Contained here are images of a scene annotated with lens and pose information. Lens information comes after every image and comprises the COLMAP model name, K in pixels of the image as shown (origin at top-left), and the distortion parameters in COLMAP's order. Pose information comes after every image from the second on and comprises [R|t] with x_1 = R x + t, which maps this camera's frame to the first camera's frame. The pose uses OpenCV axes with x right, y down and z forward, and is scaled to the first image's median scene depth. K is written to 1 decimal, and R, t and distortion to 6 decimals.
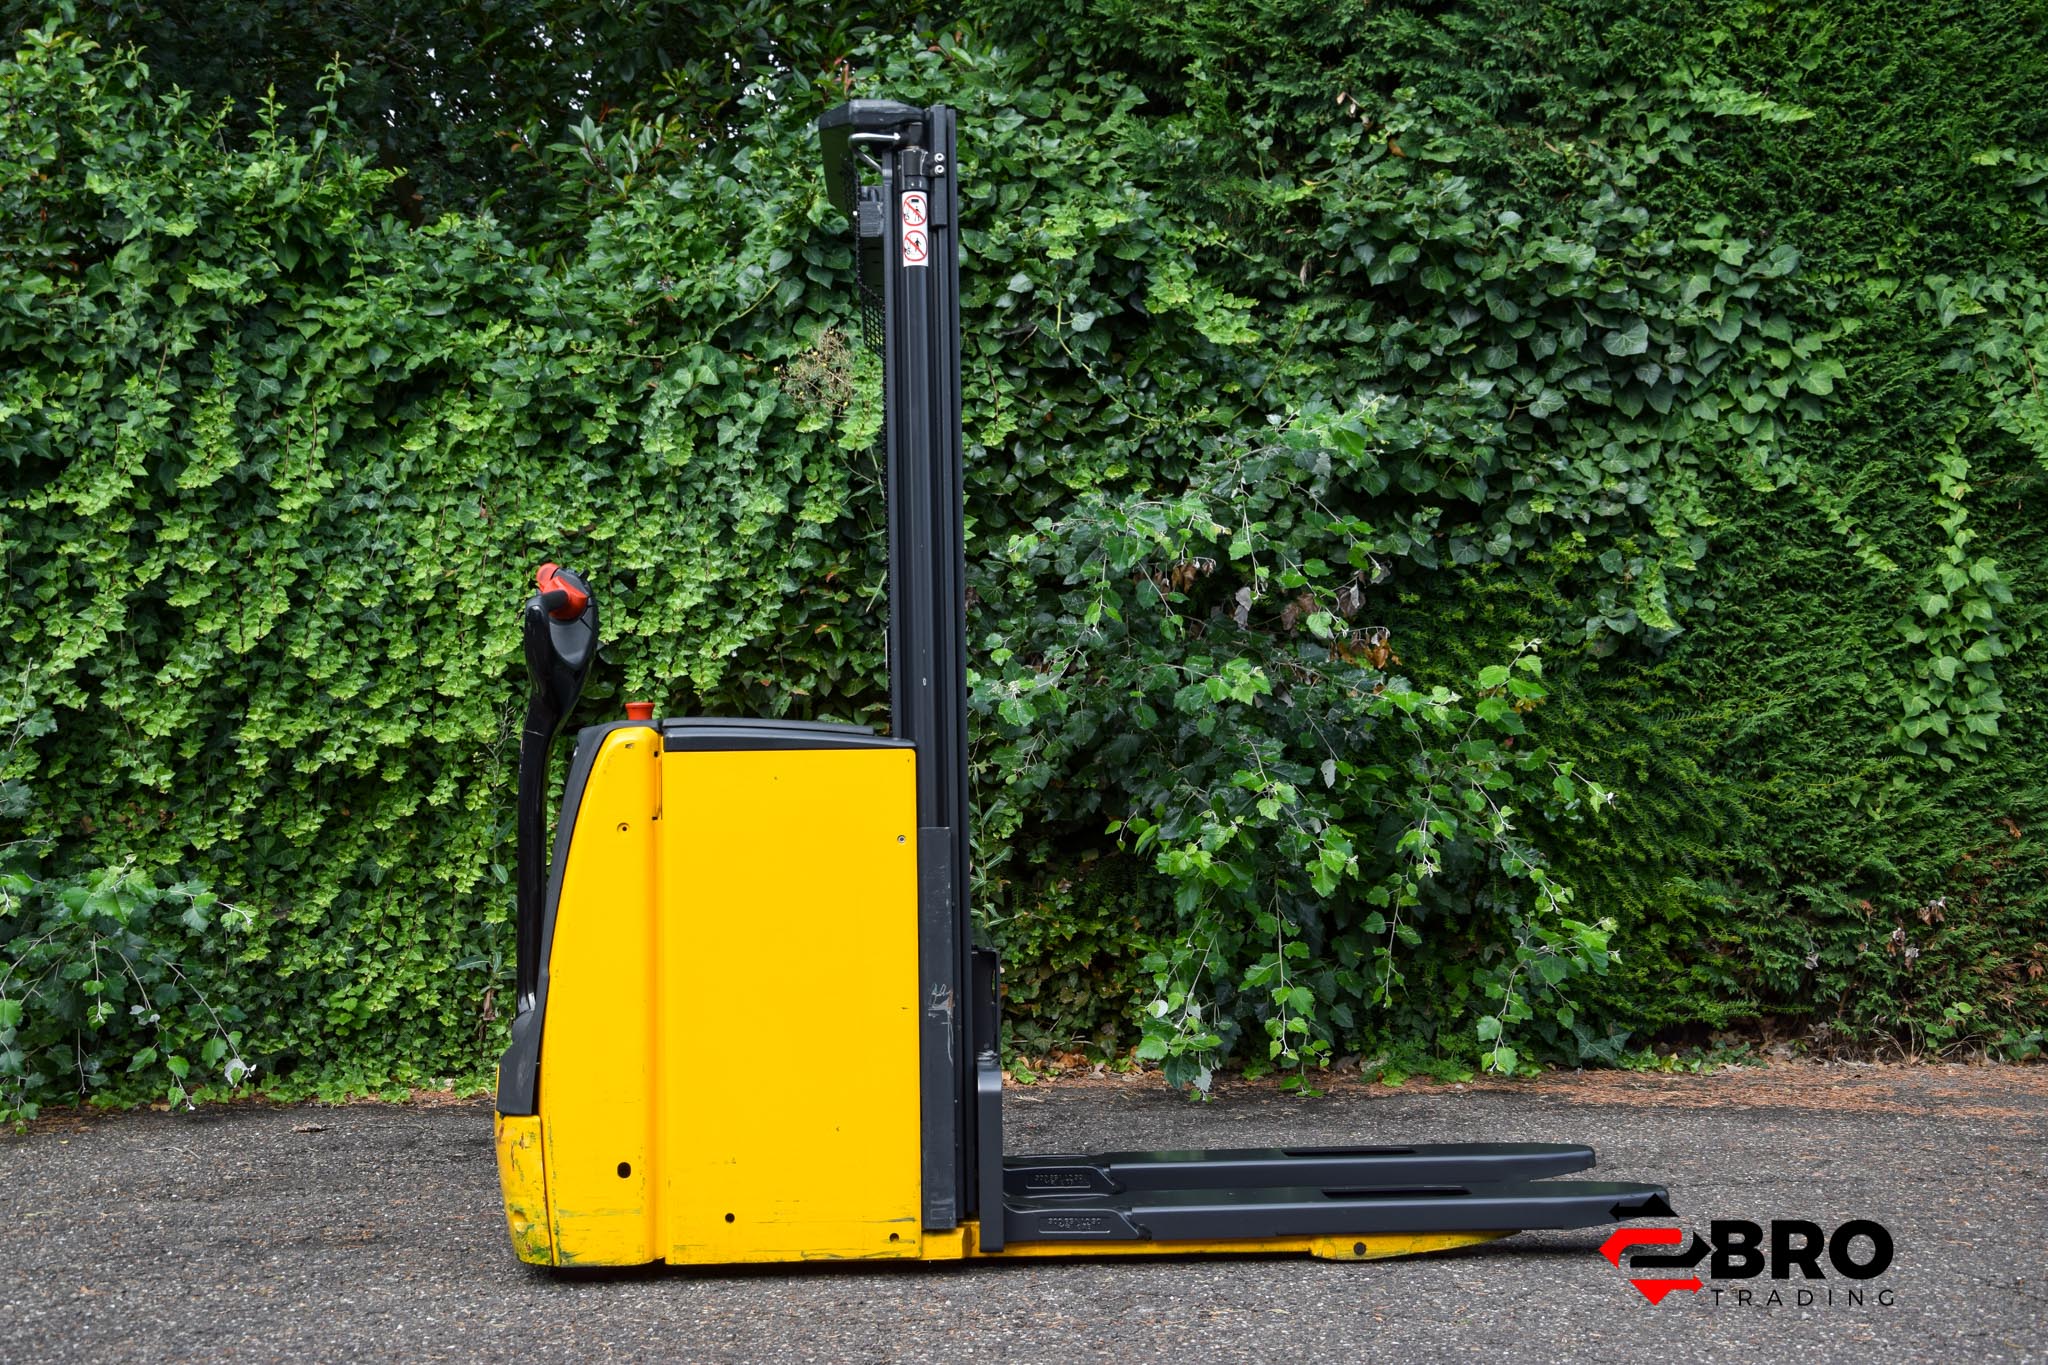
lens RADIAL K [[2739.0, 0, 1013.9], [0, 2739.0, 692.5], [0, 0, 1]] dist [0.140537, 0.000000]
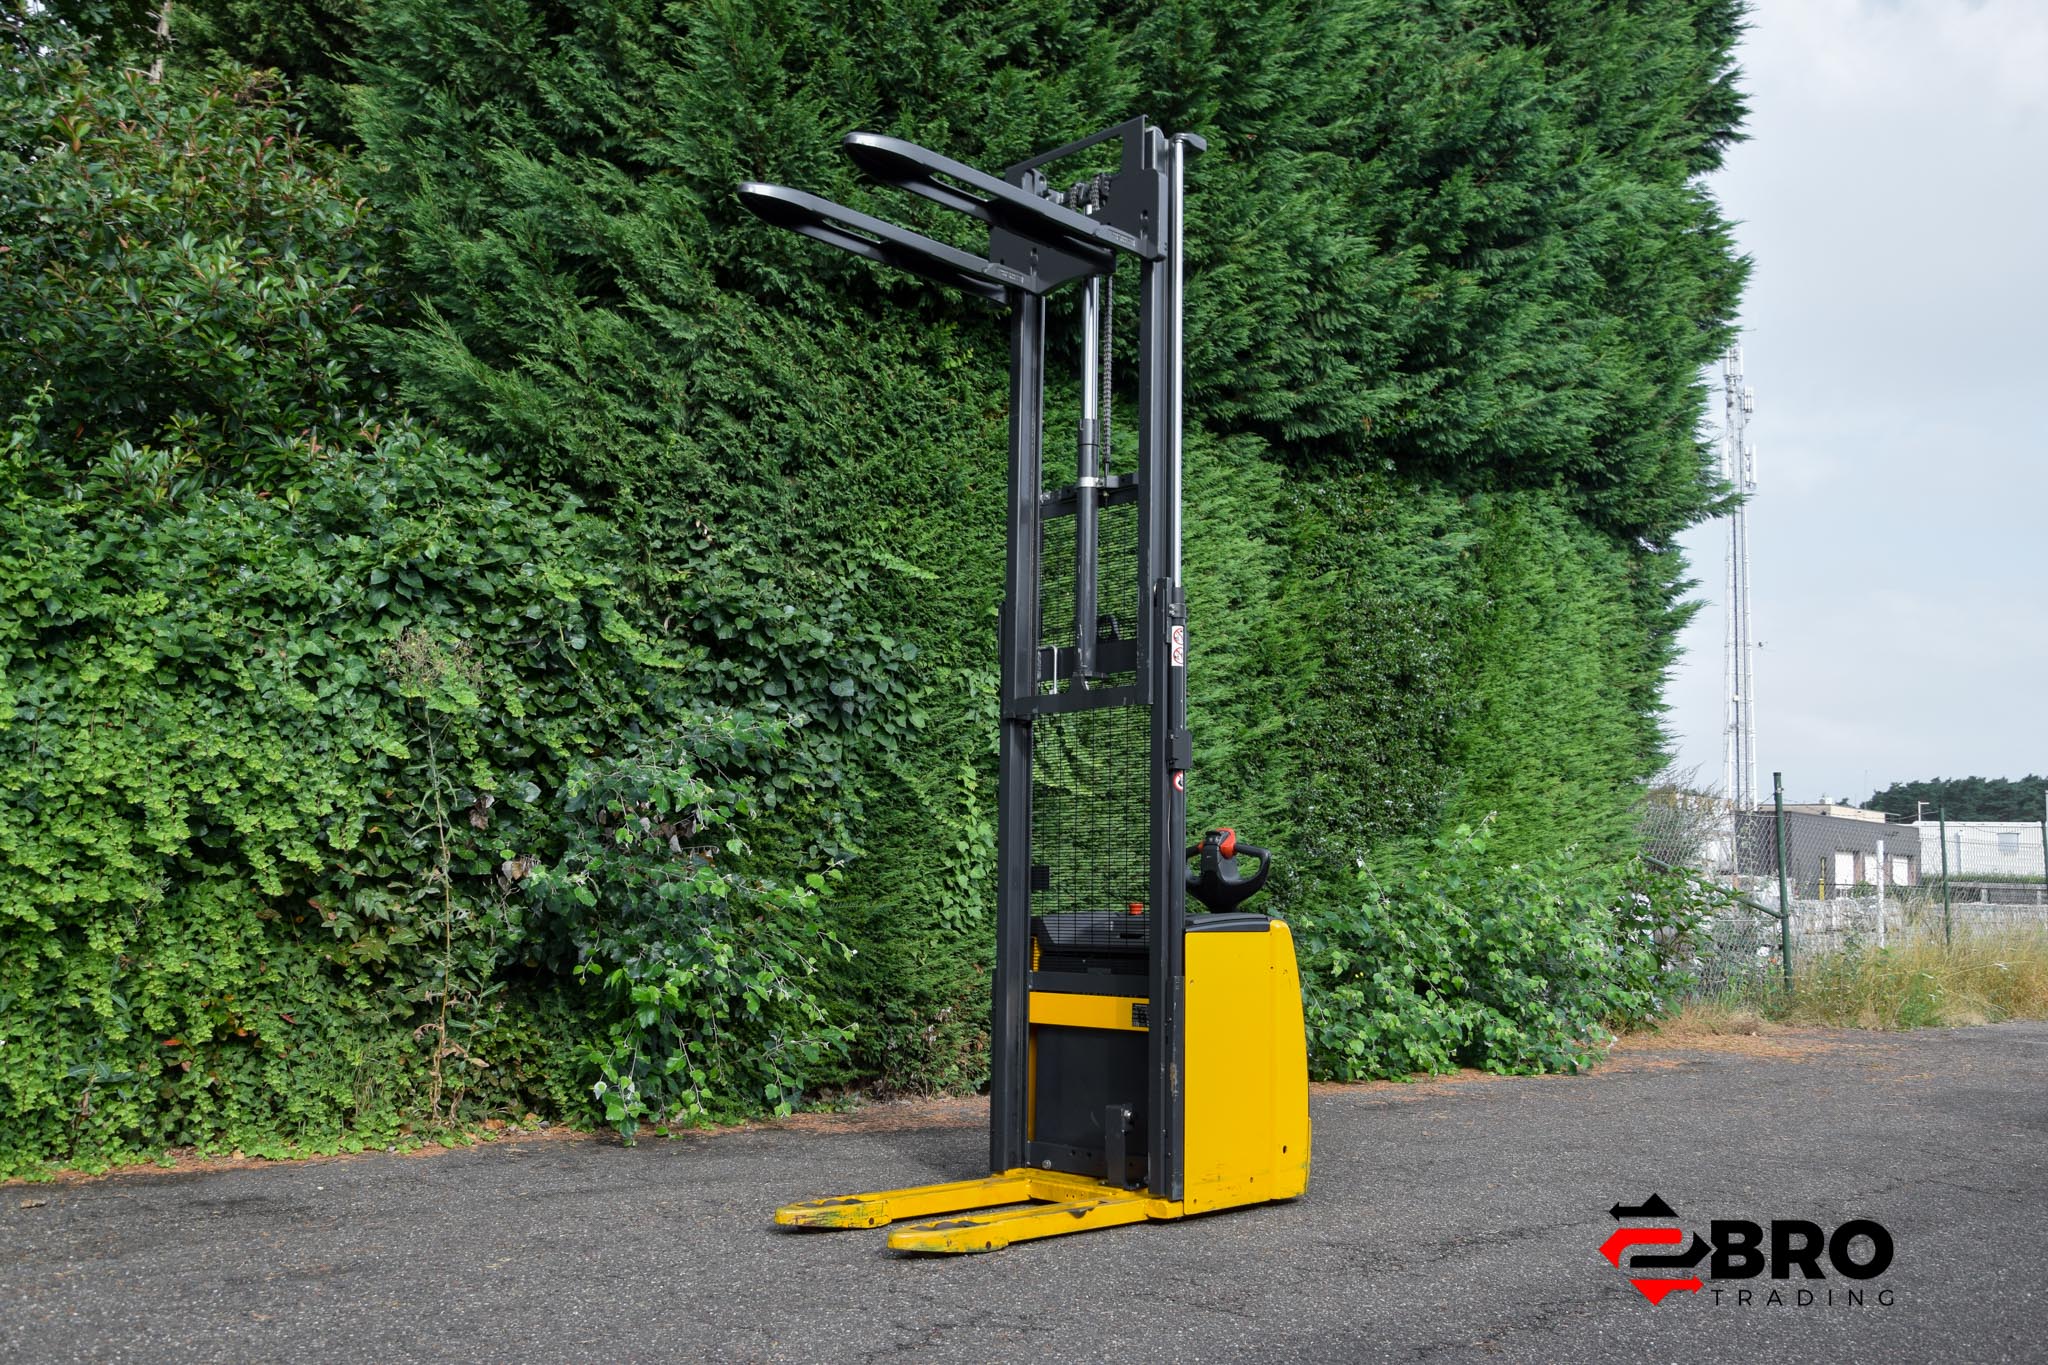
lens RADIAL K [[1834.7, 0, 1035.6], [0, 1834.7, 686.4], [0, 0, 1]] dist [-0.095427, 0.120918]
pose [[0.764759, 0.098150, 0.636797, -0.415802], [-0.035742, 0.993270, -0.110170, -0.005225], [-0.643324, 0.061493, 0.763120, 0.041155]]
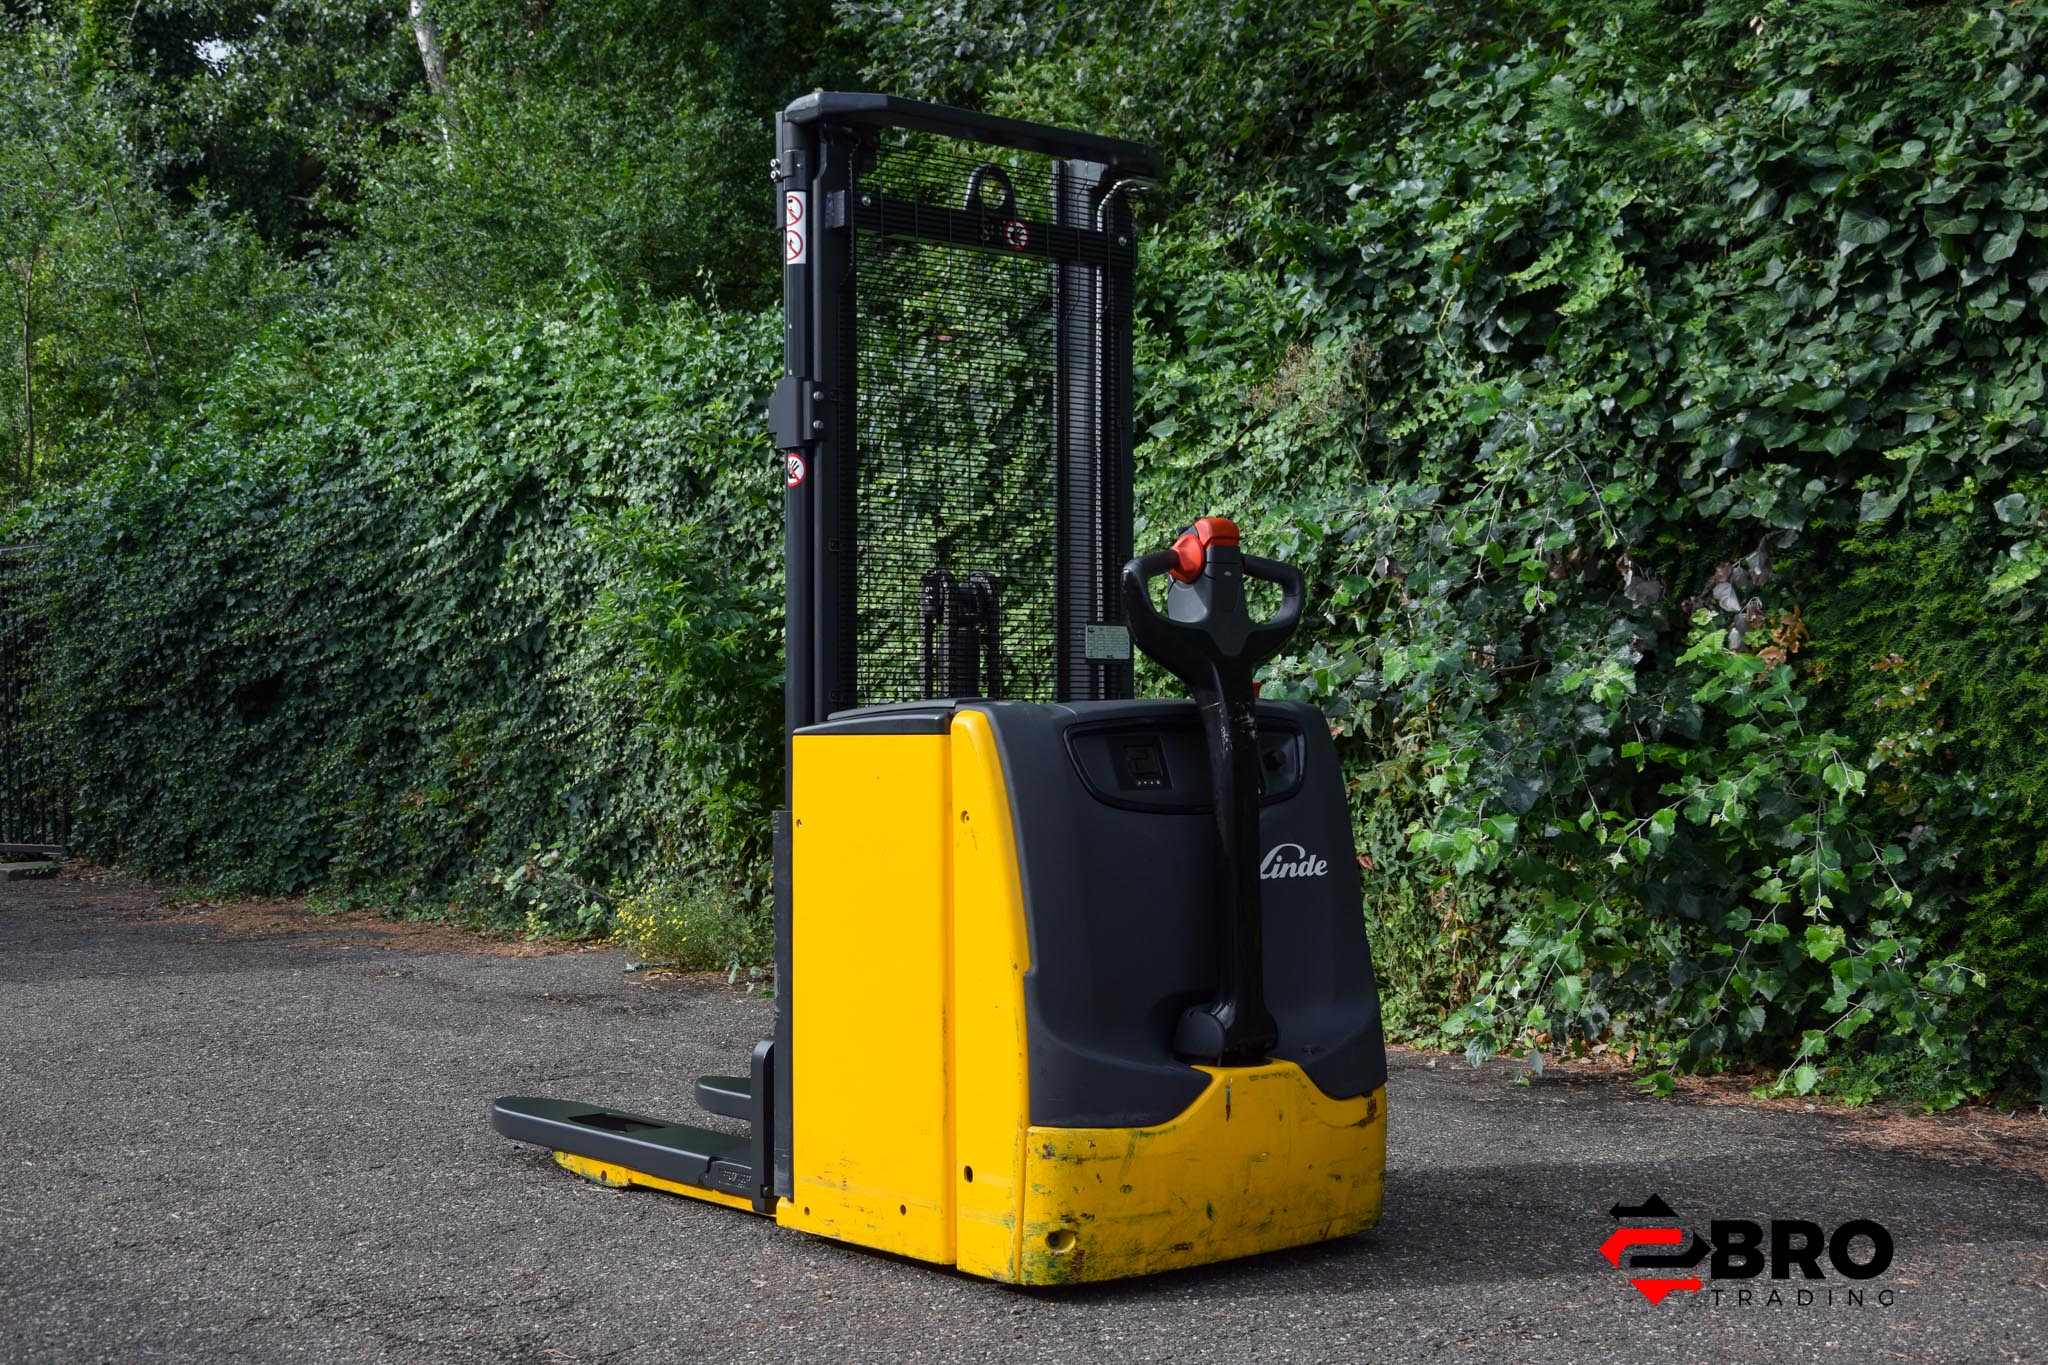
lens RADIAL K [[2739.0, 0, 1037.1], [0, 2739.0, 685.2], [0, 0, 1]] dist [0.140537, 0.000000]
pose [[0.568494, -0.001753, -0.822686, 0.734822], [0.012991, 0.999892, 0.006847, -0.005277], [0.822585, -0.014580, 0.568455, 0.275661]]
